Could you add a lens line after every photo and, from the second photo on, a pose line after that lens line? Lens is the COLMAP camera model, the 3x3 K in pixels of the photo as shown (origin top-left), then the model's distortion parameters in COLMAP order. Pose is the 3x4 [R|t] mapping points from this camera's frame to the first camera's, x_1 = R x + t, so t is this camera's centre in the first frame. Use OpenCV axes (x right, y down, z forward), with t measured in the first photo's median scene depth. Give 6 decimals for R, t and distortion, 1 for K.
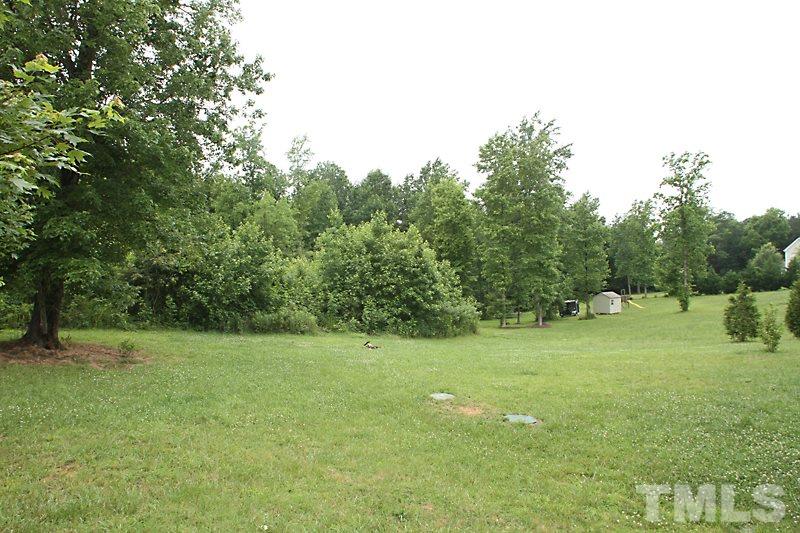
lens RADIAL K [[516.1, 0, 396.0], [0, 516.1, 264.2], [0, 0, 1]] dist [-0.078156, 0.045144]
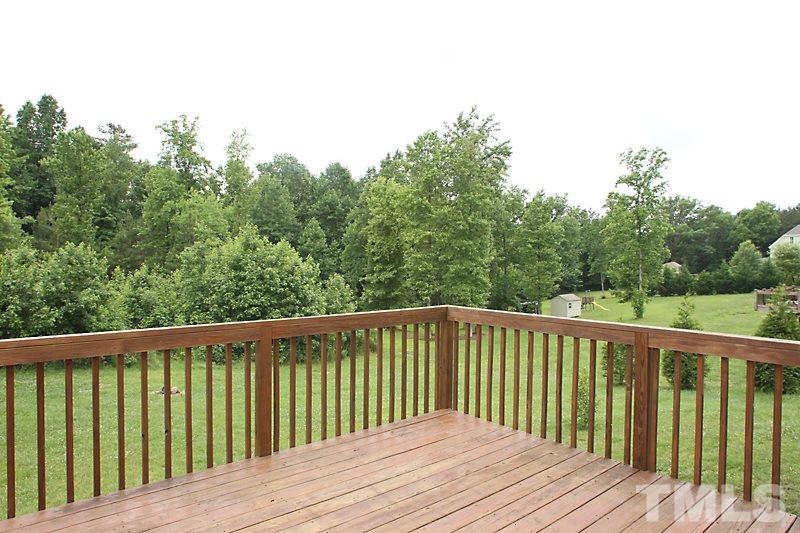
lens RADIAL K [[516.1, 0, 396.0], [0, 516.1, 264.2], [0, 0, 1]] dist [-0.078156, 0.045144]
pose [[0.999918, 0.007498, -0.010370, 0.129471], [-0.007203, 0.999577, 0.028186, -0.032226], [0.010577, -0.028109, 0.999549, 0.051214]]
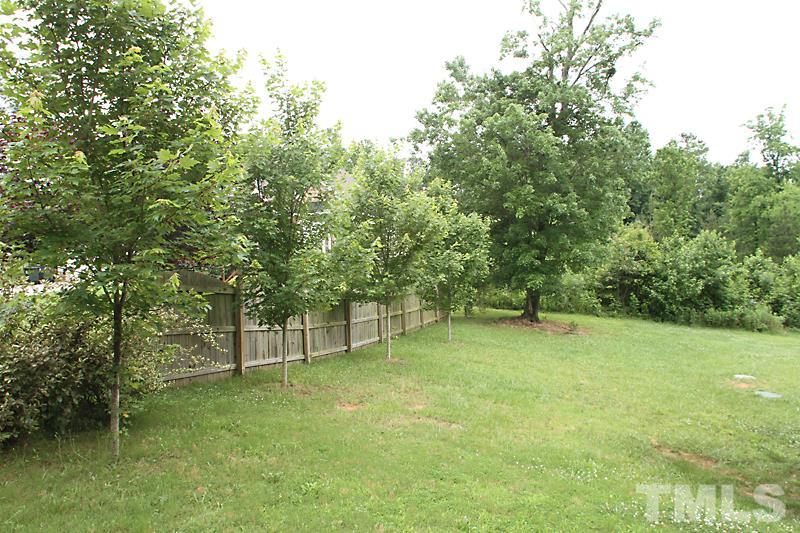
lens RADIAL K [[516.1, 0, 396.0], [0, 516.1, 264.2], [0, 0, 1]] dist [-0.078156, 0.045144]
pose [[0.530977, -0.014244, -0.847267, 0.131482], [0.028284, 0.999600, 0.000920, -0.012007], [0.846914, -0.024452, 0.531167, -0.085054]]
